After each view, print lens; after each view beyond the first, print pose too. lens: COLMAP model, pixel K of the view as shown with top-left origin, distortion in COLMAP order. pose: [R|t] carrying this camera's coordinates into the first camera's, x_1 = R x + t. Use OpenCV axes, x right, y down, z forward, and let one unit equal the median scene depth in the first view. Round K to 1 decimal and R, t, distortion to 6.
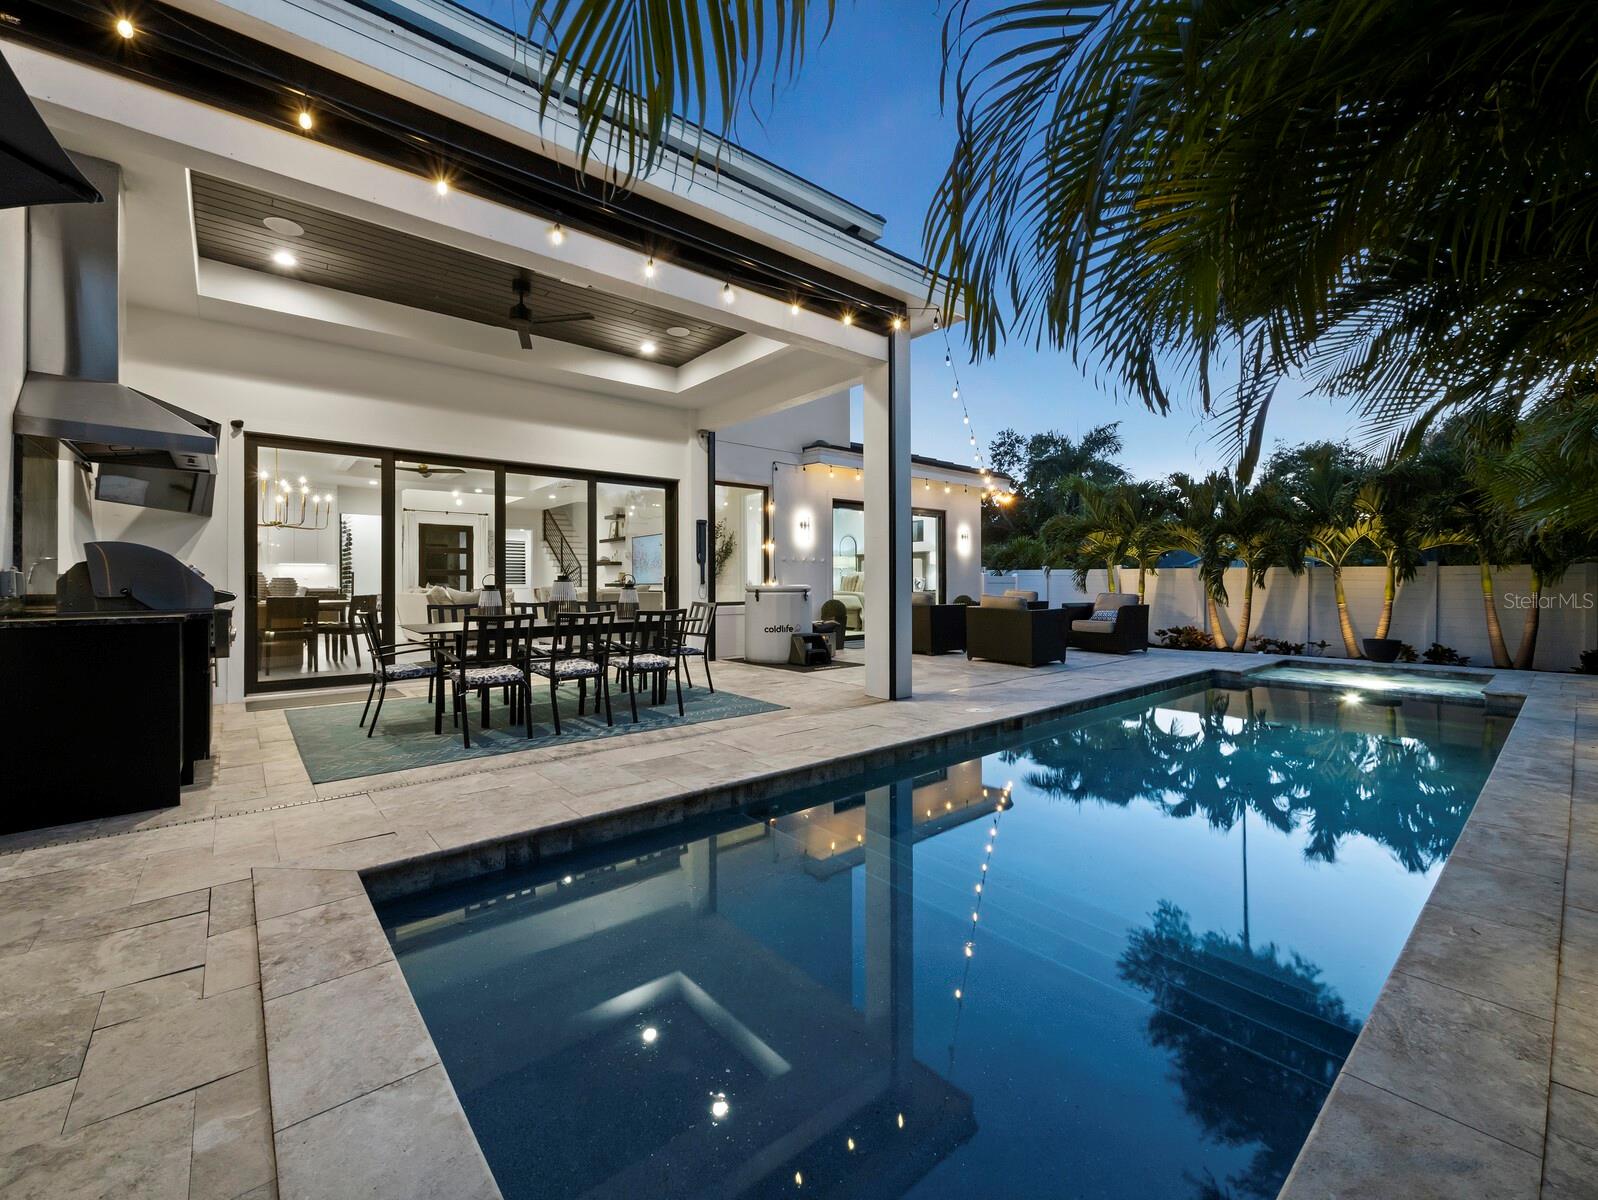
lens RADIAL K [[672.4, 0, 797.3], [0, 672.4, 589.7], [0, 0, 1]] dist [-0.000131, 0.000006]
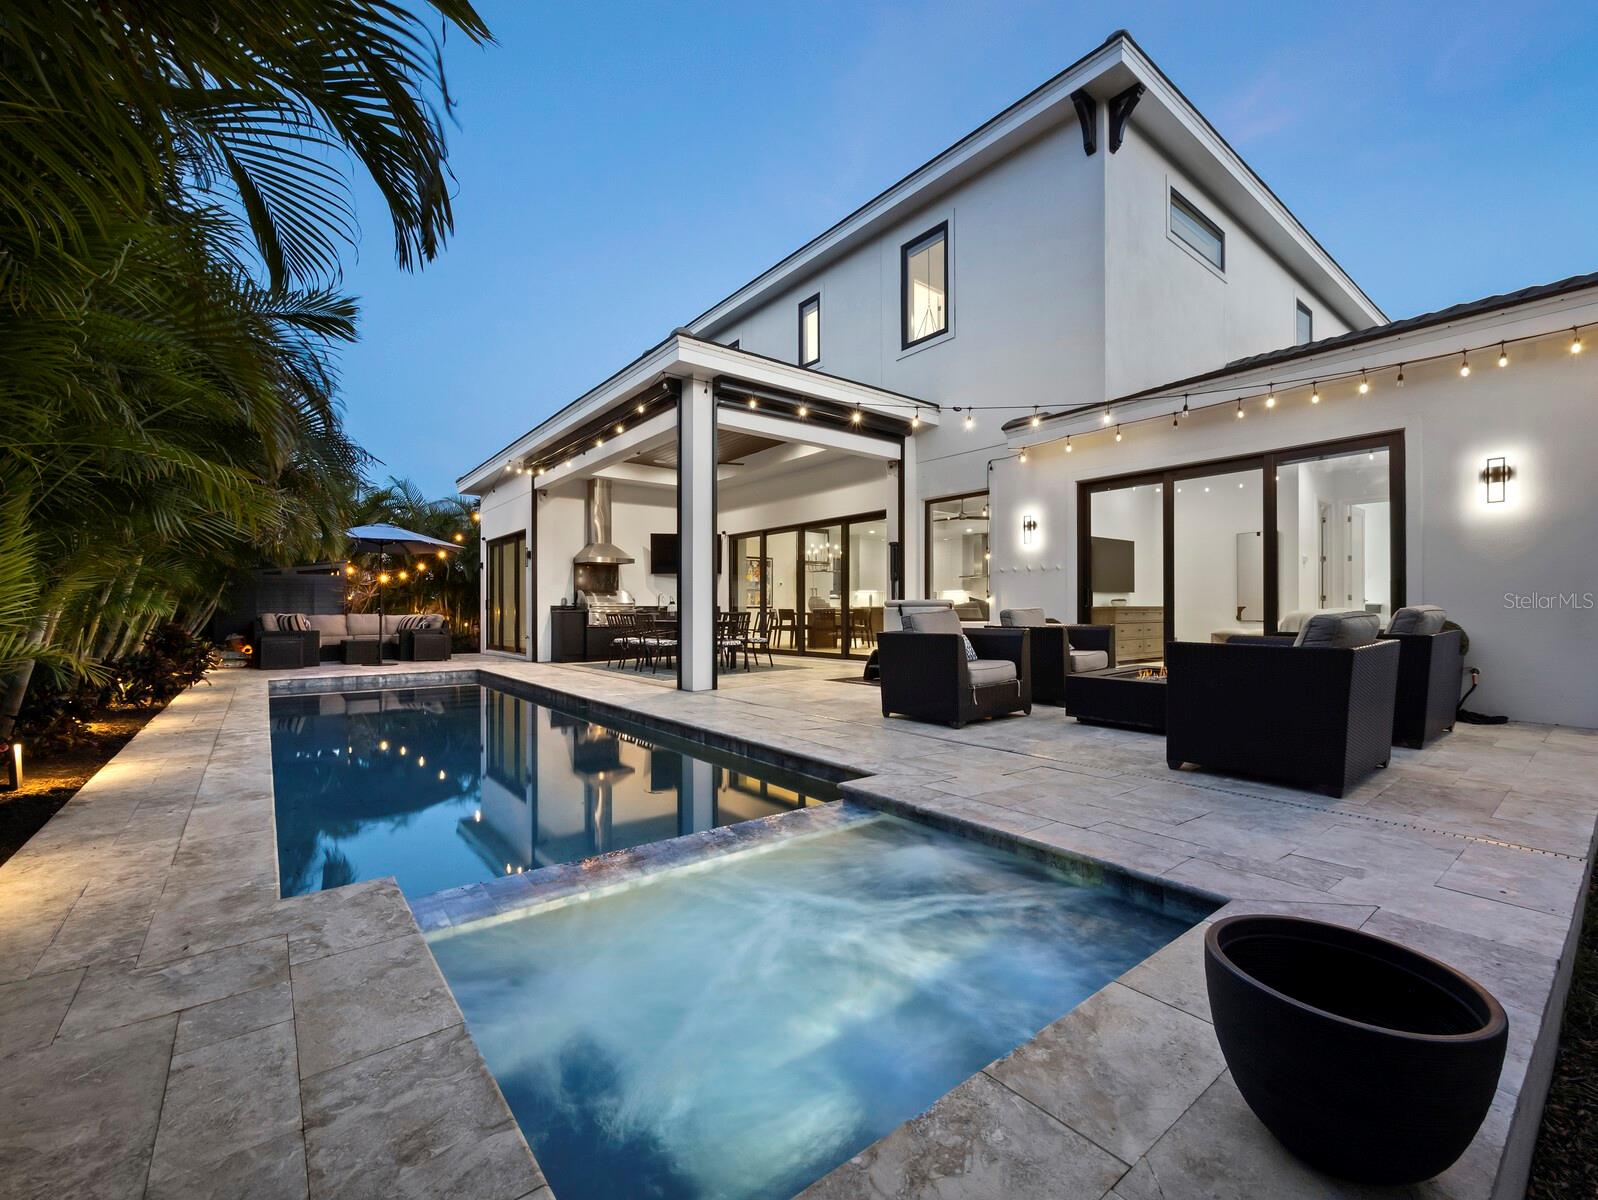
lens RADIAL K [[672.4, 0, 797.7], [0, 672.4, 605.7], [0, 0, 1]] dist [-0.000131, 0.000006]
pose [[-0.041542, -0.007272, -0.999110, 1.368407], [-0.007690, 0.999946, -0.006959, 0.015143], [0.999107, 0.007394, -0.041596, 1.241891]]
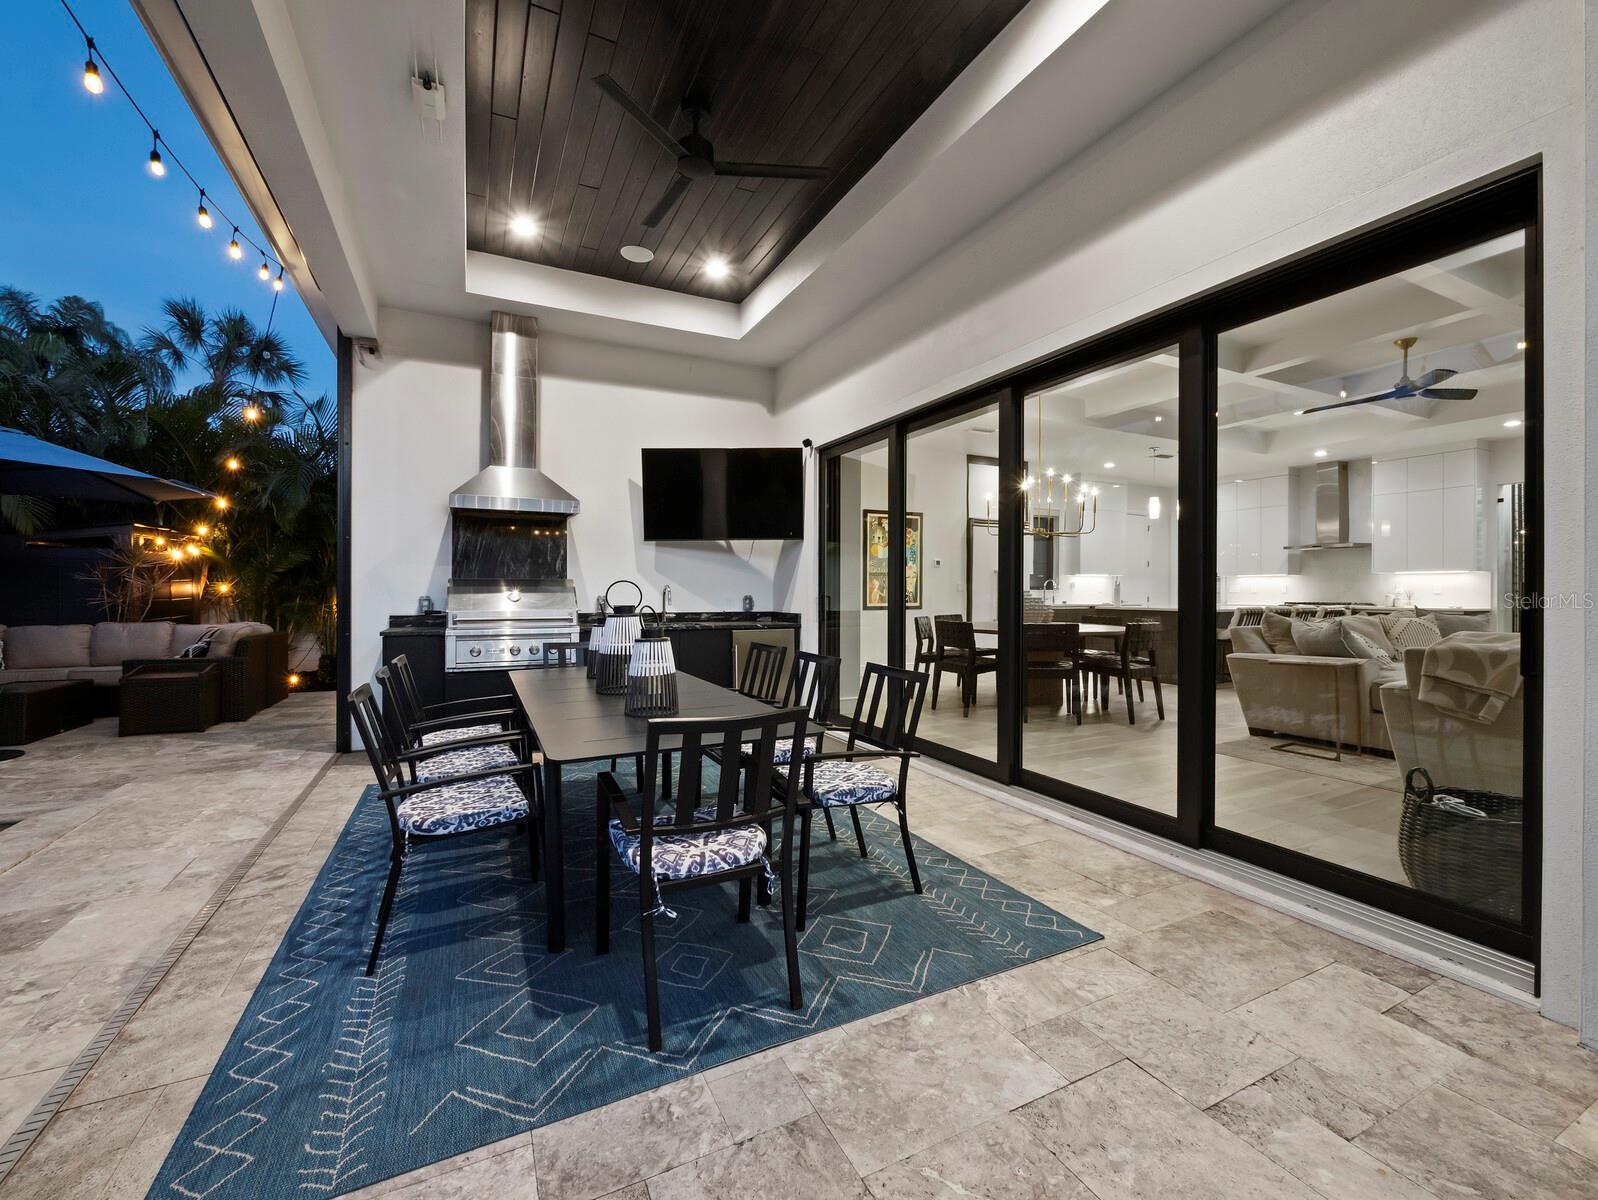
lens RADIAL K [[672.4, 0, 798.0], [0, 672.4, 589.7], [0, 0, 1]] dist [-0.000131, 0.000006]
pose [[-0.248430, -0.008429, -0.968613, 0.115466], [-0.009814, 0.999933, -0.006185, -0.023121], [0.968600, 0.007970, -0.248496, 1.134255]]
